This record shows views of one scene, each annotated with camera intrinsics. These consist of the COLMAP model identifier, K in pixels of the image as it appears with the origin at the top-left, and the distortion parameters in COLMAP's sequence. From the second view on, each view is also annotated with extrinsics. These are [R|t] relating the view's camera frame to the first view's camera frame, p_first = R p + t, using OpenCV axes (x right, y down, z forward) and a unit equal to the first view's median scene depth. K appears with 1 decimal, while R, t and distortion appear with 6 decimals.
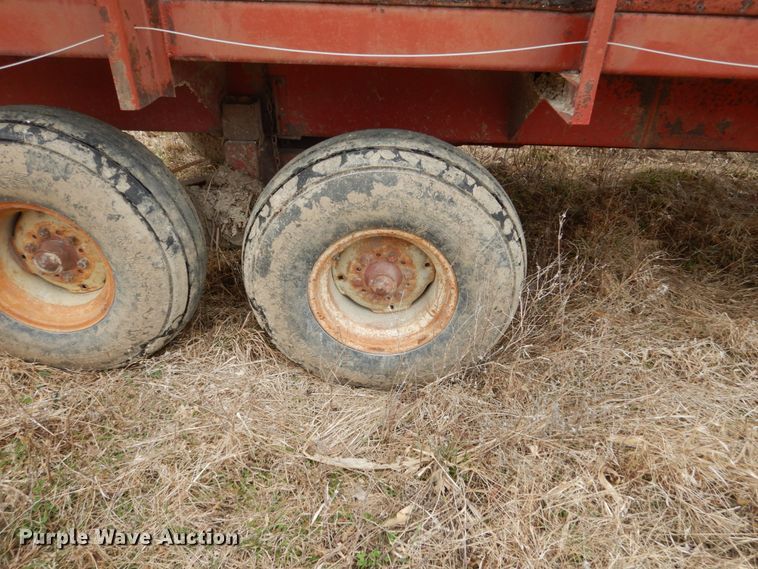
lens RADIAL K [[535.7, 0, 377.3], [0, 535.7, 282.8], [0, 0, 1]] dist [0.006954, -0.003770]
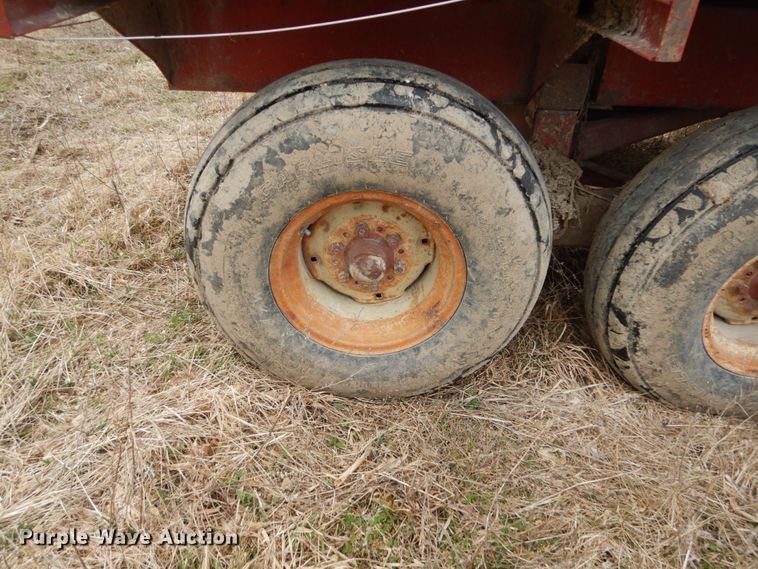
lens RADIAL K [[535.7, 0, 379.6], [0, 535.7, 283.3], [0, 0, 1]] dist [0.006954, -0.003770]
pose [[0.999224, -0.006640, 0.038830, -0.699332], [0.004837, 0.998913, 0.046351, -0.057529], [-0.039095, -0.046128, 0.998170, 0.253840]]
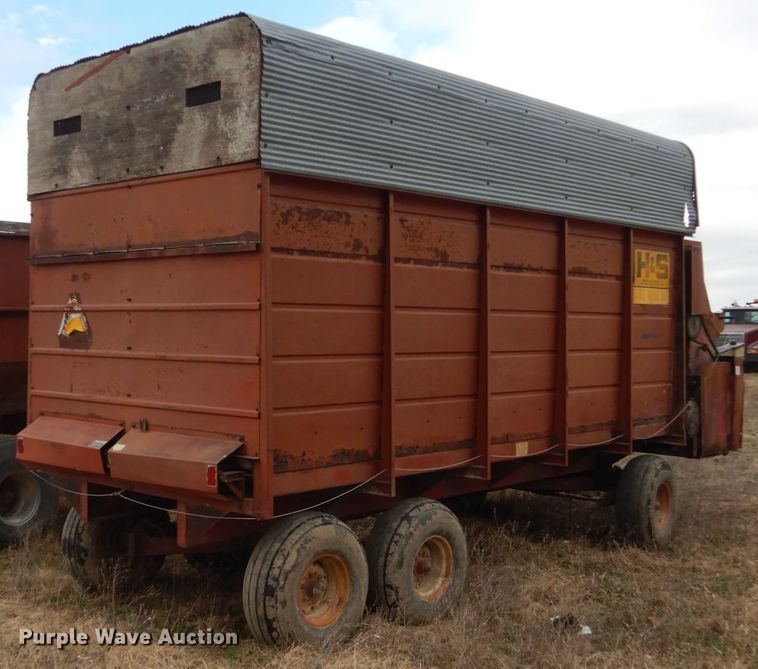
lens RADIAL K [[1061.4, 0, 375.4], [0, 1061.4, 333.5], [0, 0, 1]] dist [-0.033098, 0.000000]
pose [[0.636442, -0.022106, 0.771008, -3.800999], [0.408544, 0.857519, -0.312654, 0.503303], [-0.654243, 0.513977, 0.554793, -1.926443]]
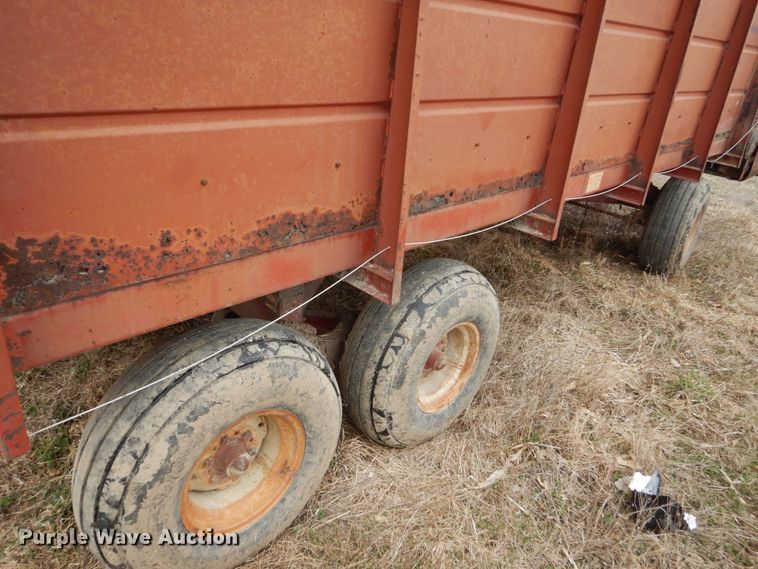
lens RADIAL K [[535.7, 0, 373.9], [0, 535.7, 282.8], [0, 0, 1]] dist [0.006954, -0.003770]
pose [[0.686462, -0.280351, 0.670949, -1.149538], [0.325414, 0.943581, 0.061331, -0.386562], [-0.650289, 0.176235, 0.738962, 0.004674]]
